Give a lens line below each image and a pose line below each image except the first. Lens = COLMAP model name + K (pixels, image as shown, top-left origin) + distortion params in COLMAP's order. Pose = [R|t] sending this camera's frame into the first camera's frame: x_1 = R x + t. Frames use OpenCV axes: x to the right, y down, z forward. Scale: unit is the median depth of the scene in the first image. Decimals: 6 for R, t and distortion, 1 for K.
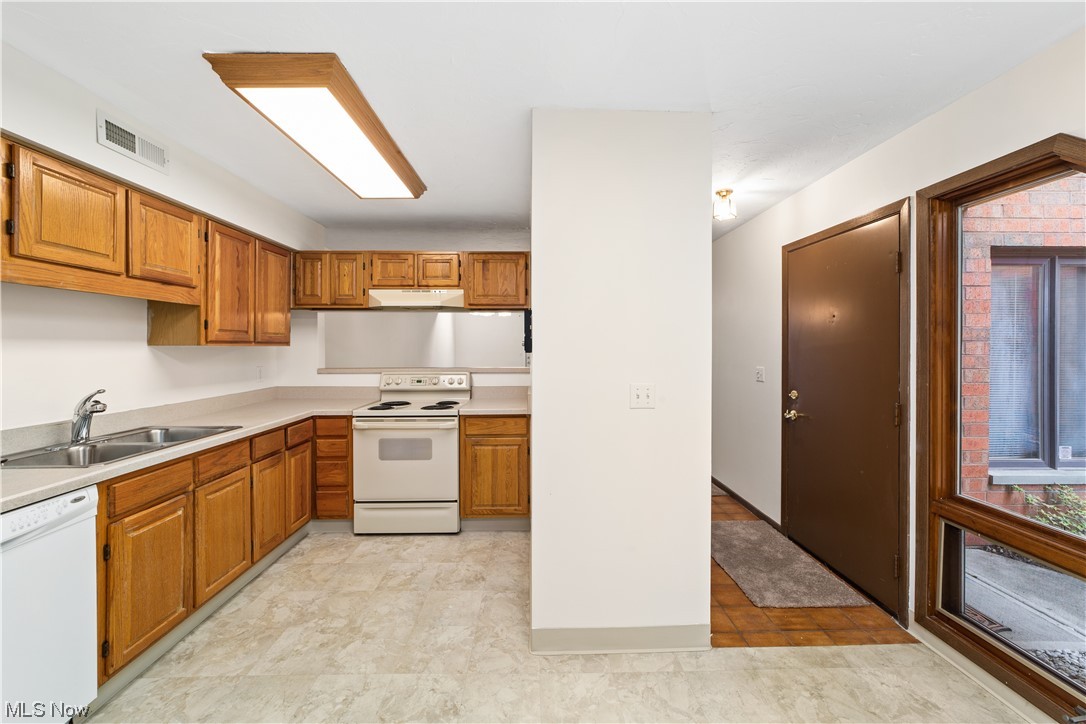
lens RADIAL K [[423.0, 0, 545.3], [0, 423.0, 348.2], [0, 0, 1]] dist [-0.002260, 0.000340]
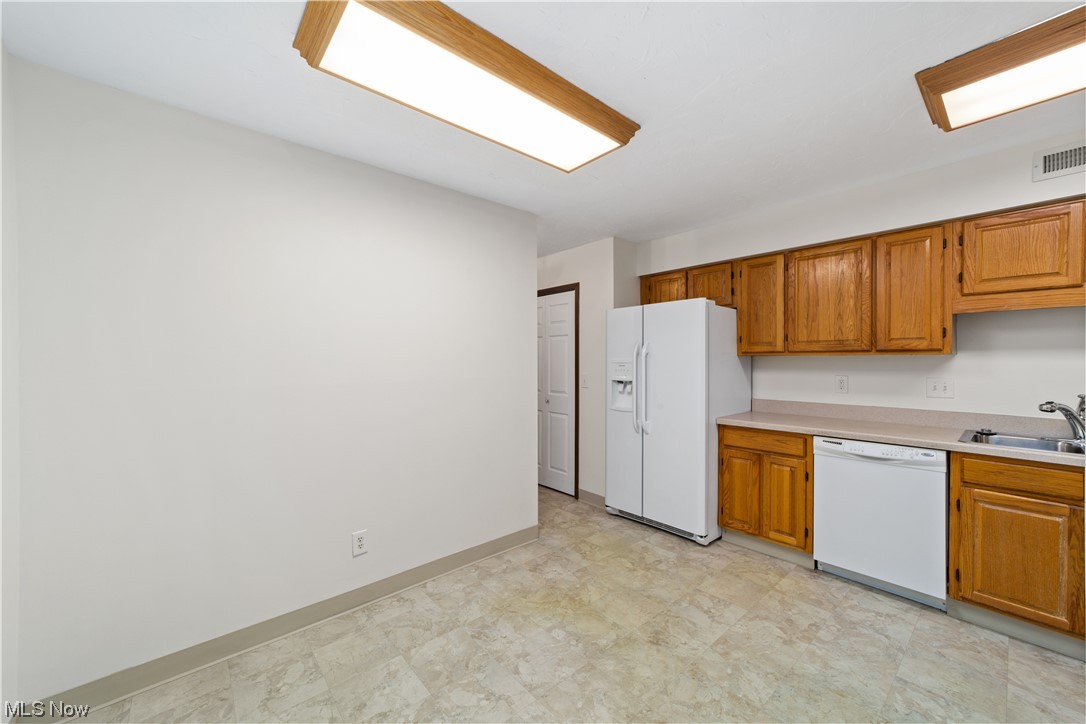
lens RADIAL K [[418.6, 0, 542.5], [0, 418.6, 364.7], [0, 0, 1]] dist [0.000322, 0.000463]
pose [[-0.774061, 0.006478, -0.633078, 0.563898], [-0.003615, 0.999886, 0.014652, 0.009308], [0.633101, 0.013630, -0.773949, 0.783868]]
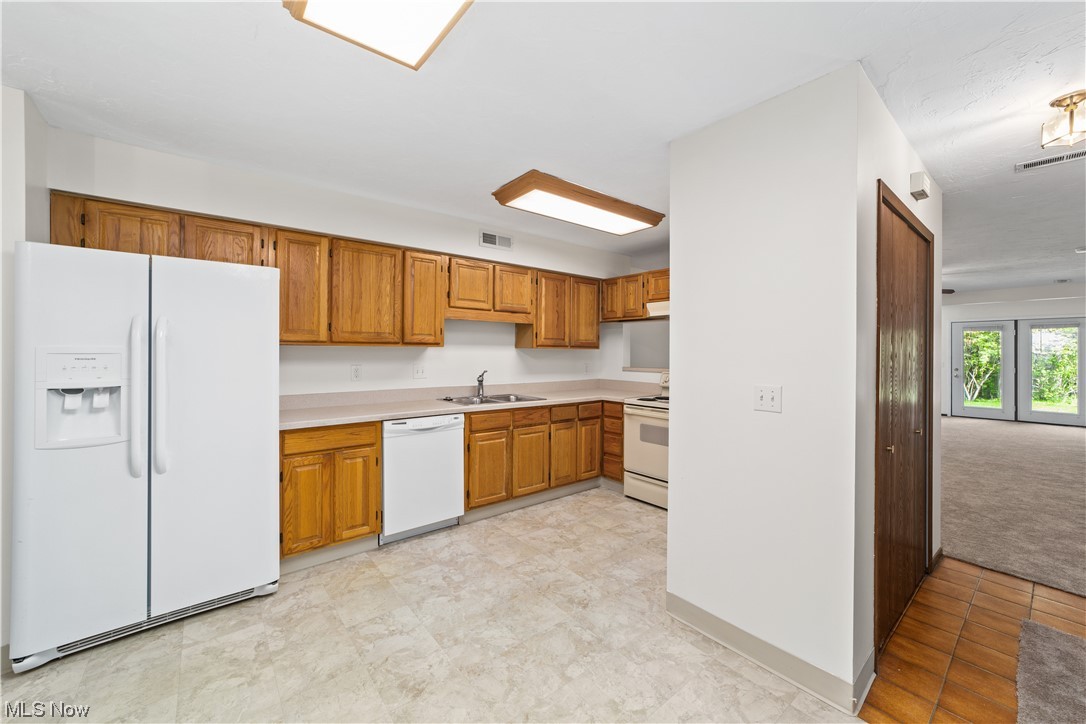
lens RADIAL K [[428.0, 0, 544.6], [0, 428.0, 352.8], [0, 0, 1]] dist [-0.000200, 0.000300]
pose [[0.610615, 0.005674, -0.791908, 0.547586], [-0.010327, 0.999946, -0.000798, 0.013442], [0.791861, 0.008665, 0.610640, 0.011776]]
